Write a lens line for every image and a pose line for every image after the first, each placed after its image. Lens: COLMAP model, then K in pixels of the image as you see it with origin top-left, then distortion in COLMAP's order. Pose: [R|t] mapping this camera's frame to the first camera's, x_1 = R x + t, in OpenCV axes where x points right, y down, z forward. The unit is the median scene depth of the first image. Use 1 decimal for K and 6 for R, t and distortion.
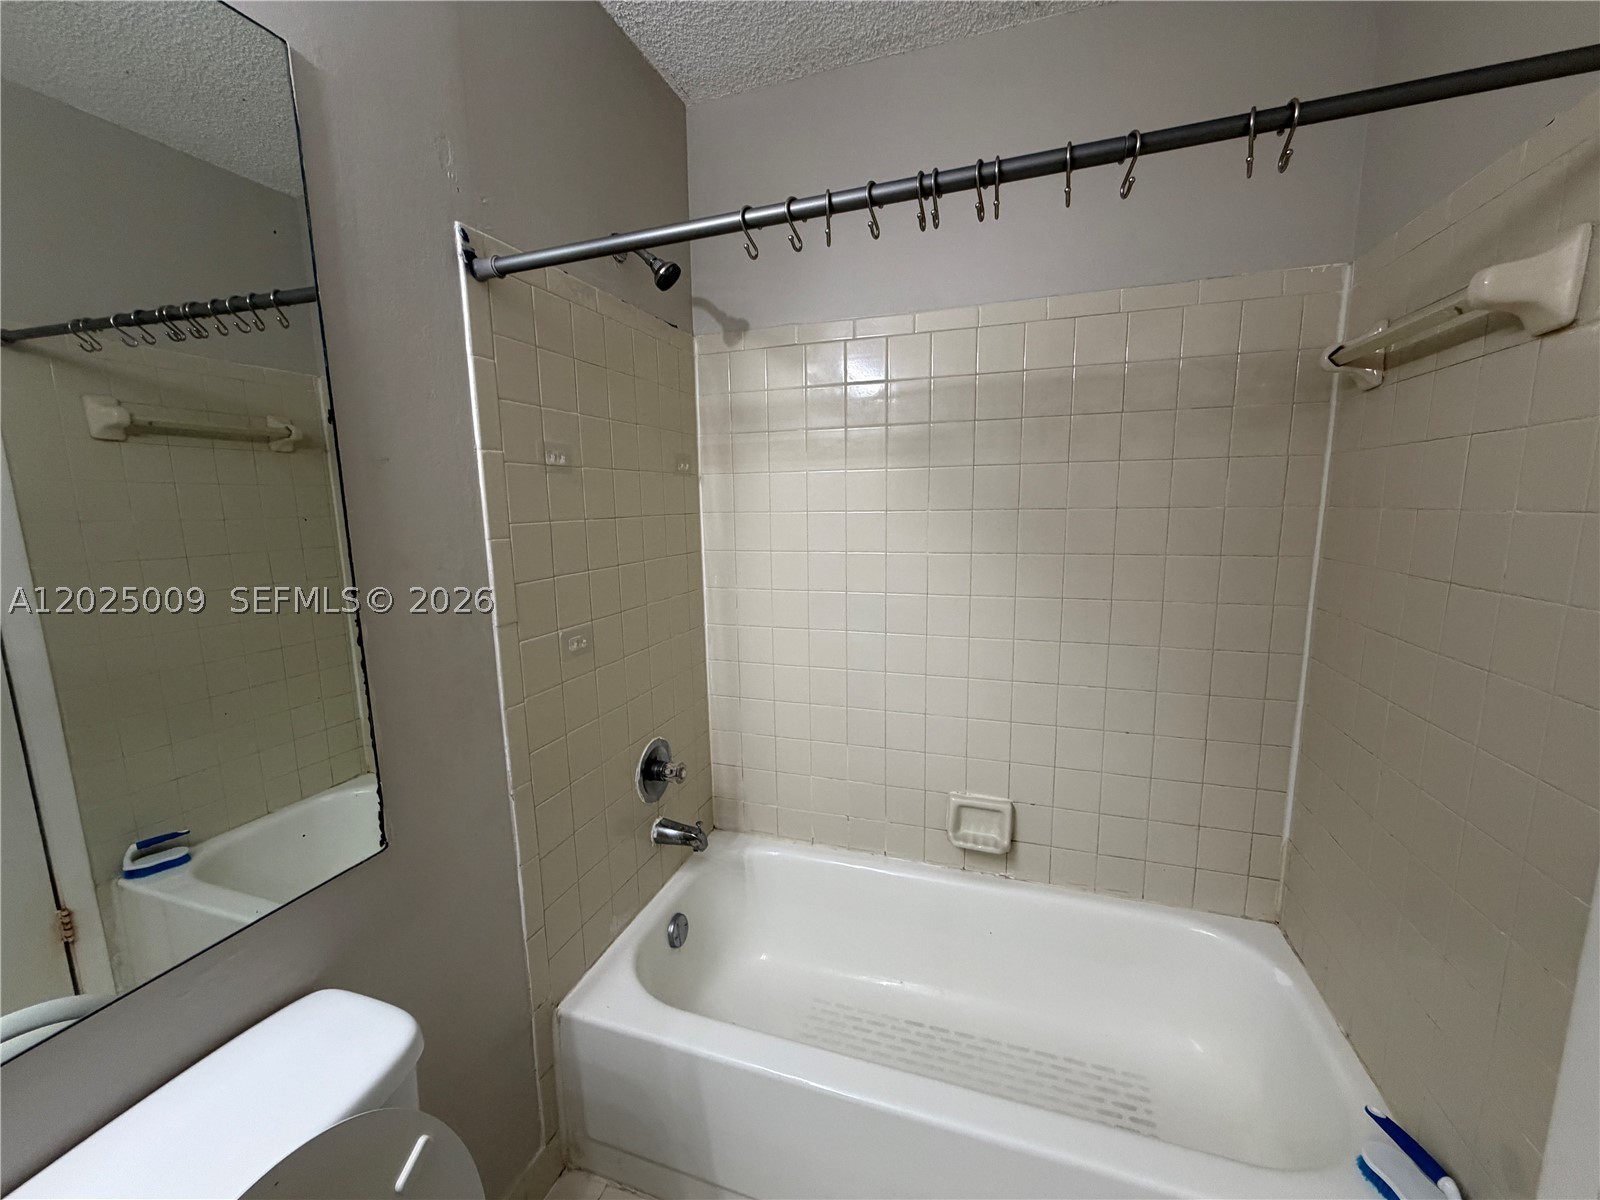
lens RADIAL K [[638.3, 0, 795.4], [0, 638.3, 601.2], [0, 0, 1]] dist [0.000866, -0.000271]
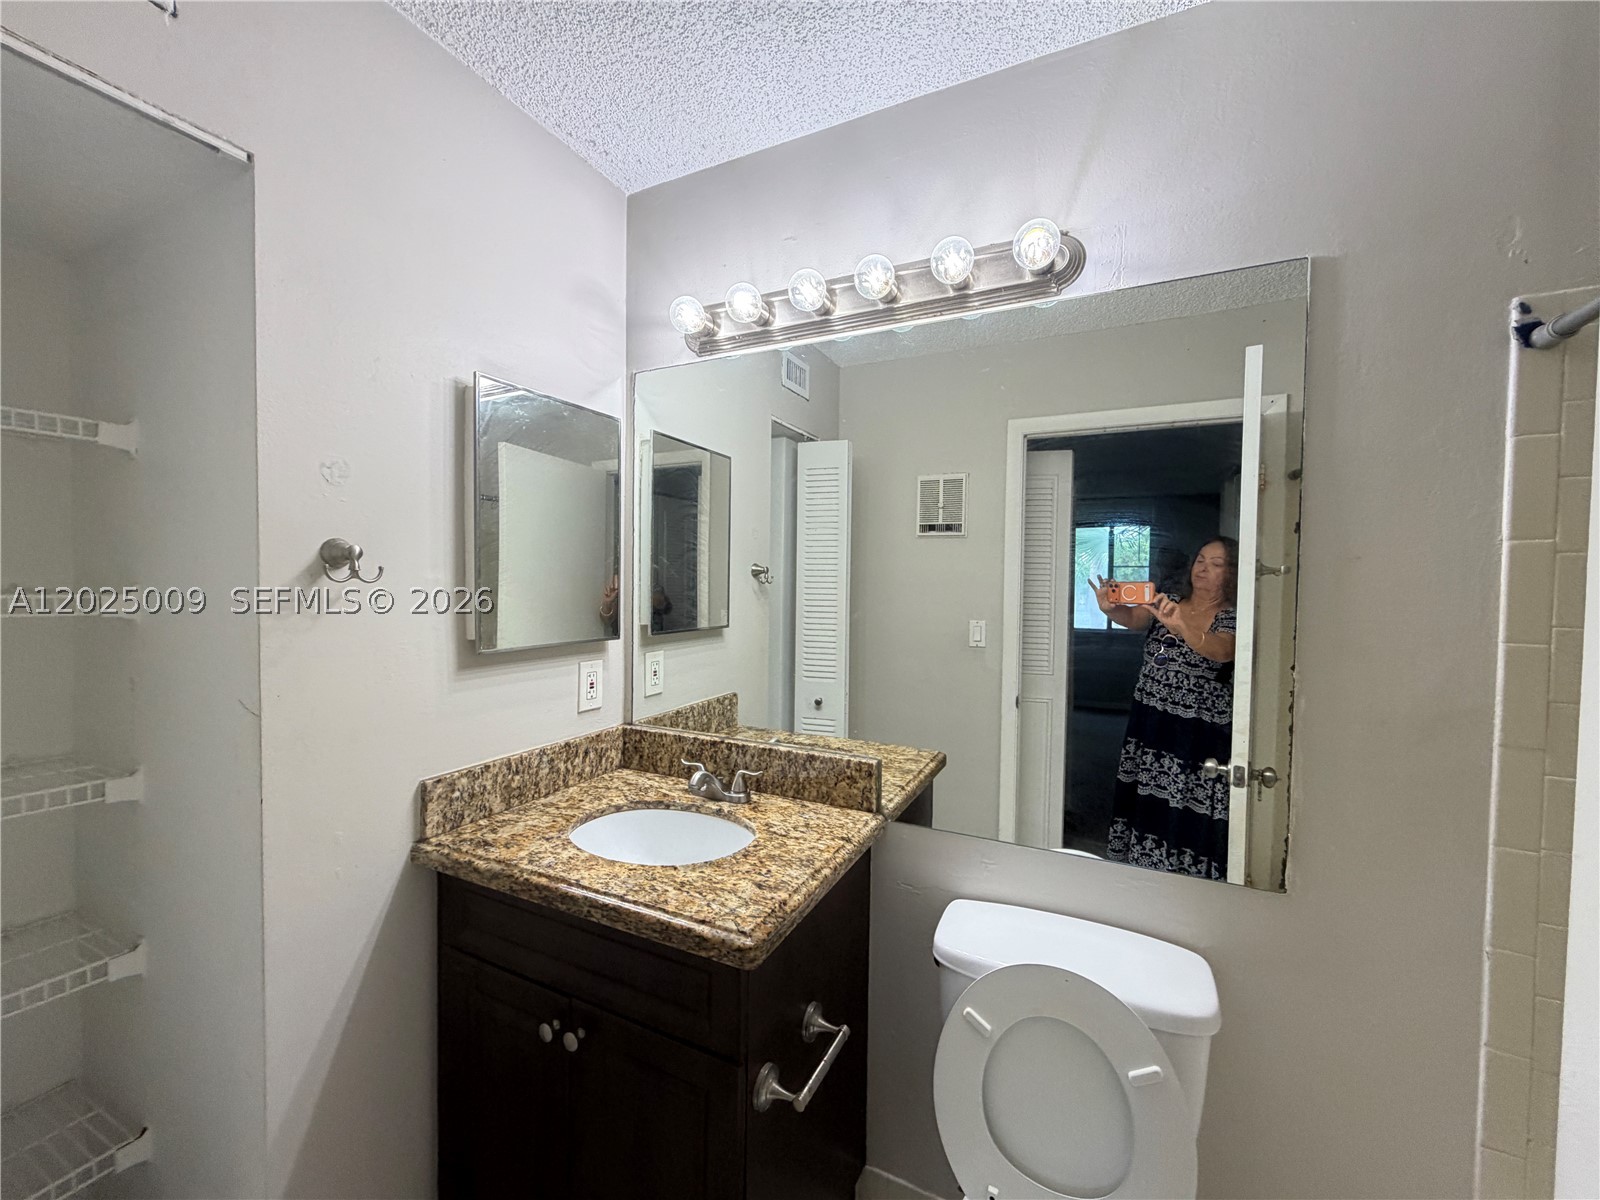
lens RADIAL K [[638.3, 0, 795.4], [0, 638.3, 601.2], [0, 0, 1]] dist [0.000866, -0.000271]
pose [[-0.137336, 0.042004, -0.989633, 0.533164], [-0.167029, 0.983811, 0.064936, -0.050776], [0.976340, 0.174216, -0.128097, 0.178931]]
